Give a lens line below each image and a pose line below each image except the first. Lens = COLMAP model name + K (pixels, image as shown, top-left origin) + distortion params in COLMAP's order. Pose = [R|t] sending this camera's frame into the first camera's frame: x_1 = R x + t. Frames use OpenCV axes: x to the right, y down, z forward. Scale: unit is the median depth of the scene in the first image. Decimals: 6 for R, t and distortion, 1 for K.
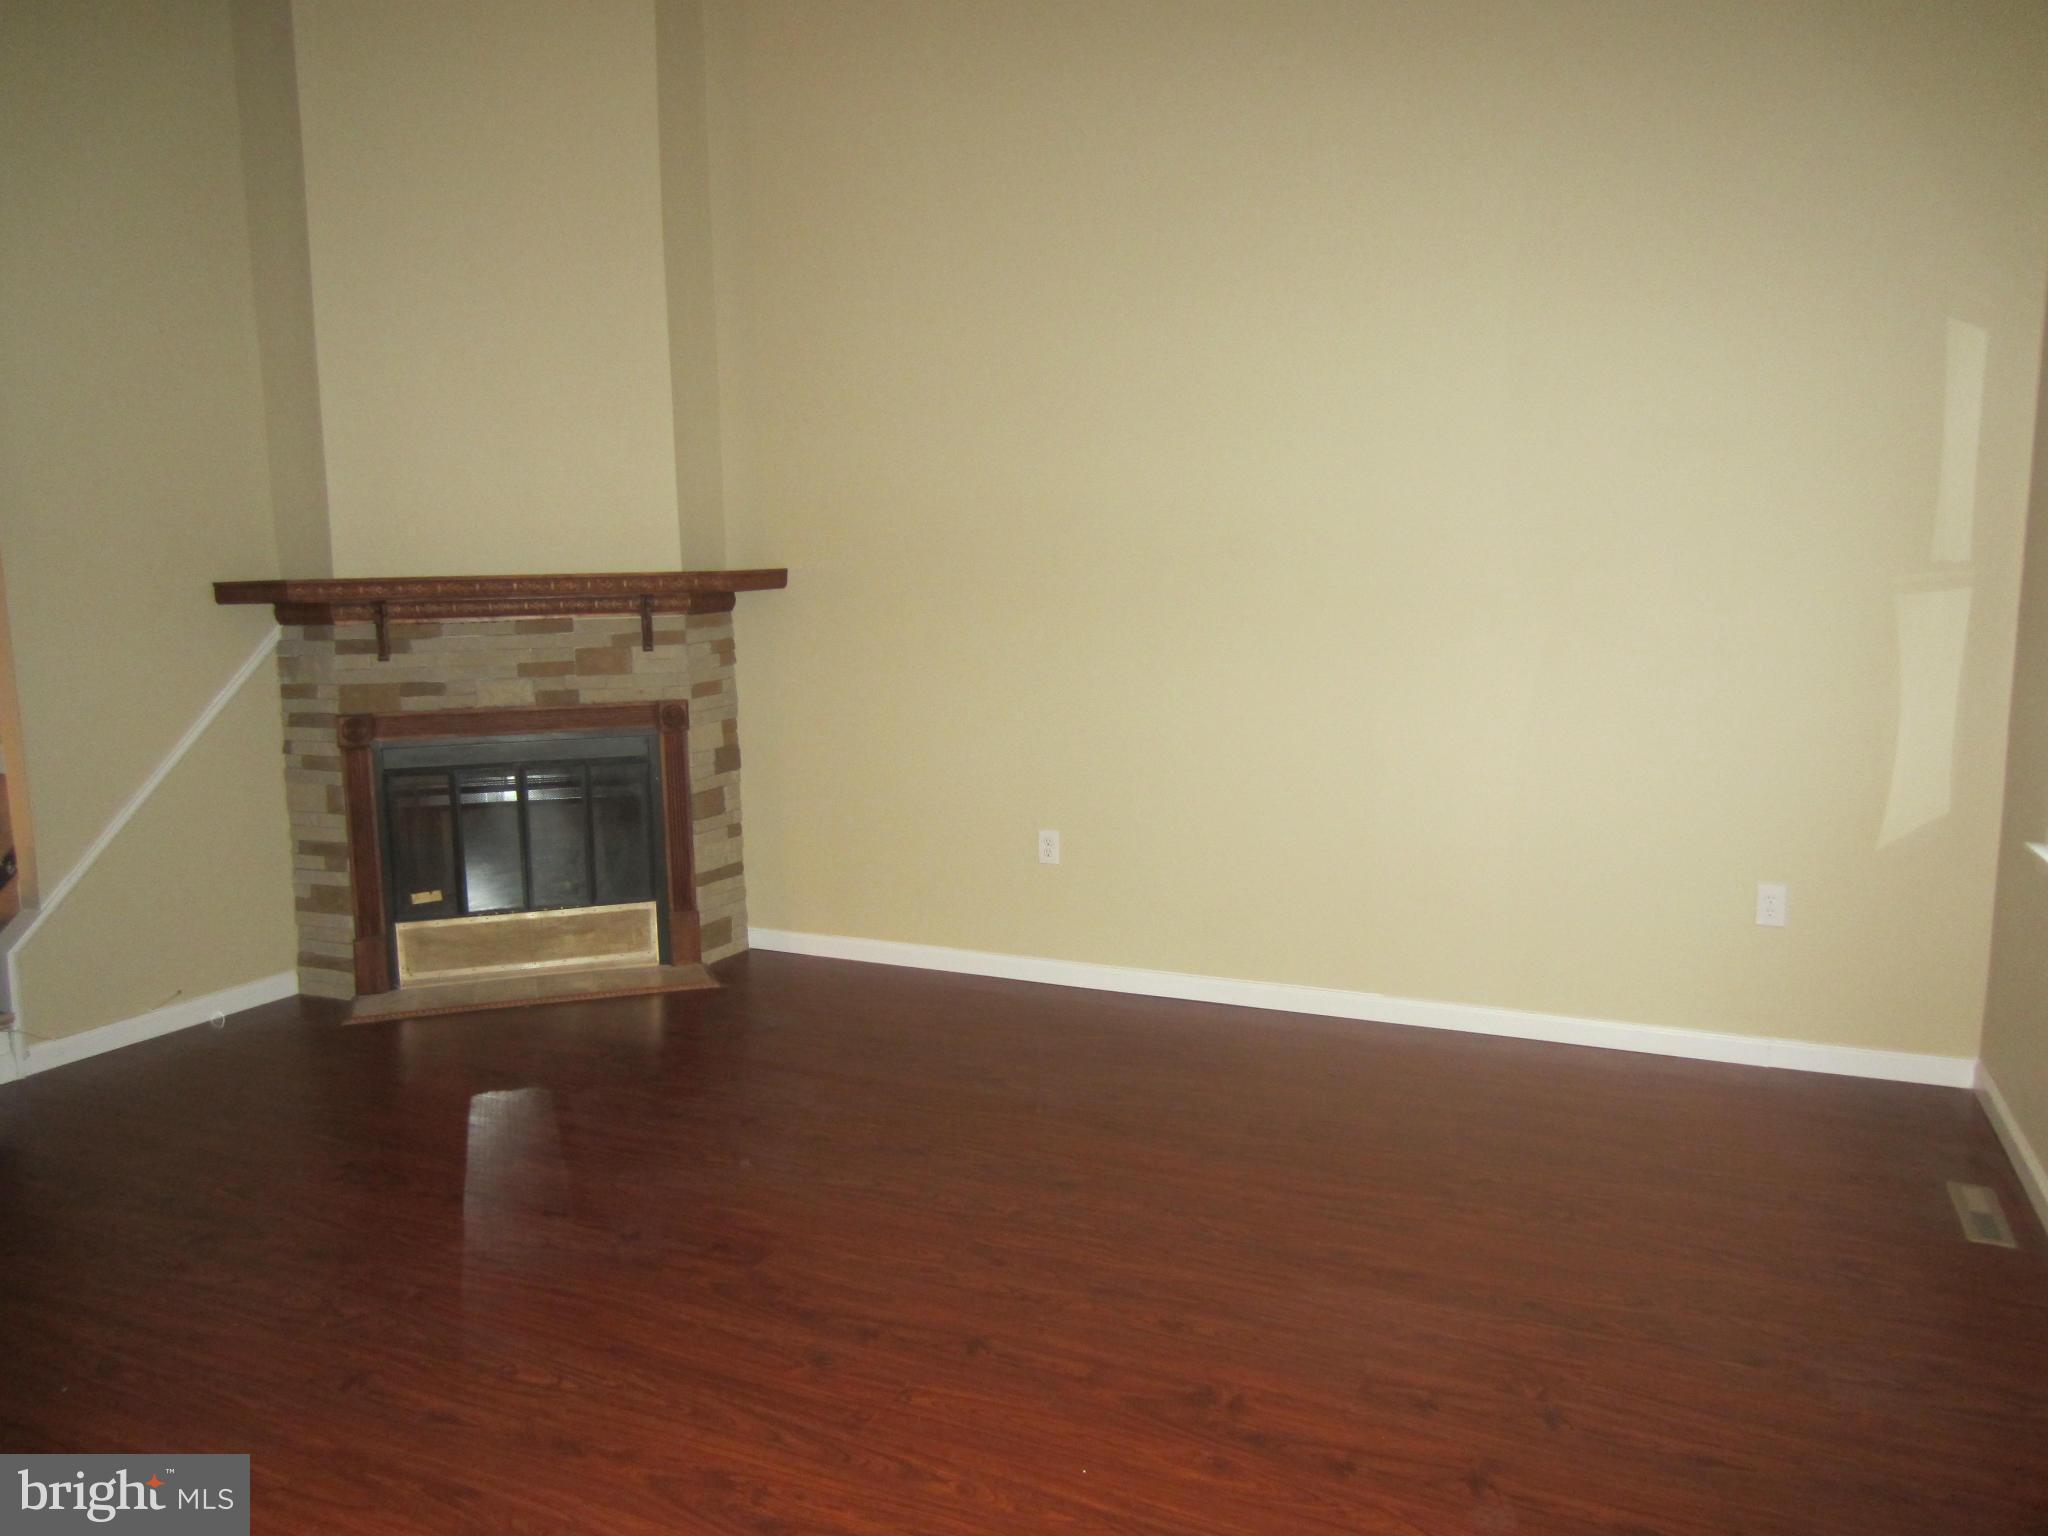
lens RADIAL K [[1448.5, 0, 1028.0], [0, 1448.5, 770.2], [0, 0, 1]] dist [-0.030809, 0.009328]
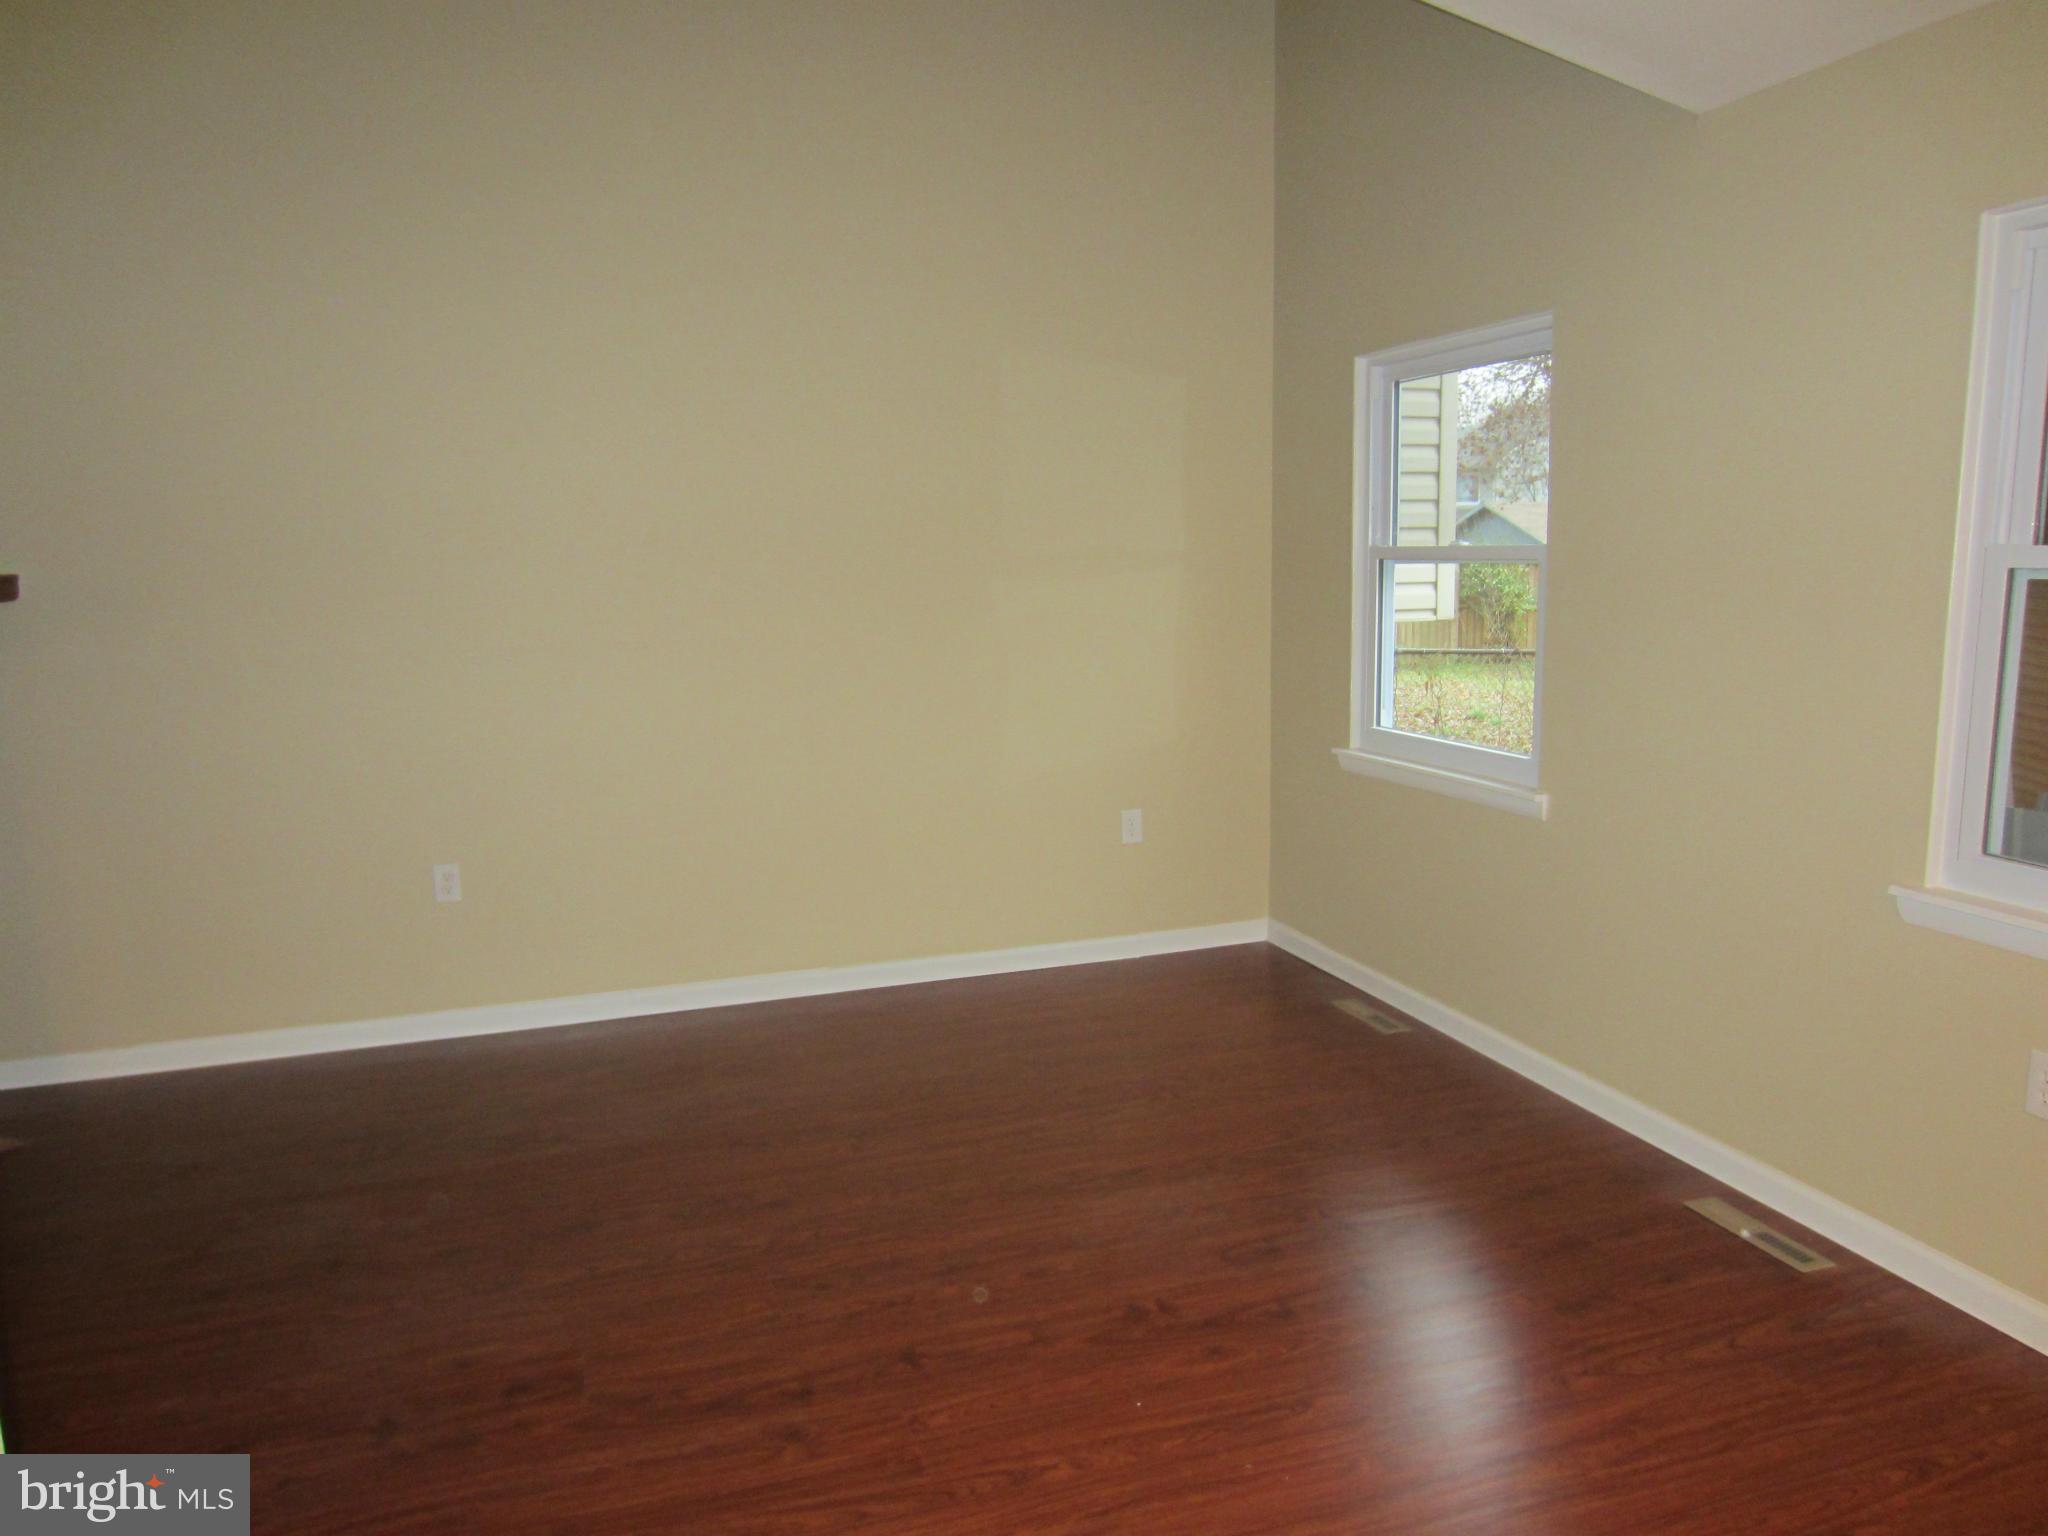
lens RADIAL K [[1448.5, 0, 1028.0], [0, 1448.5, 770.2], [0, 0, 1]] dist [-0.030809, 0.009328]
pose [[0.735334, -0.109296, 0.668833, -0.320051], [0.110049, 0.993068, 0.041290, -0.013098], [-0.668710, 0.043243, 0.742265, 0.117450]]
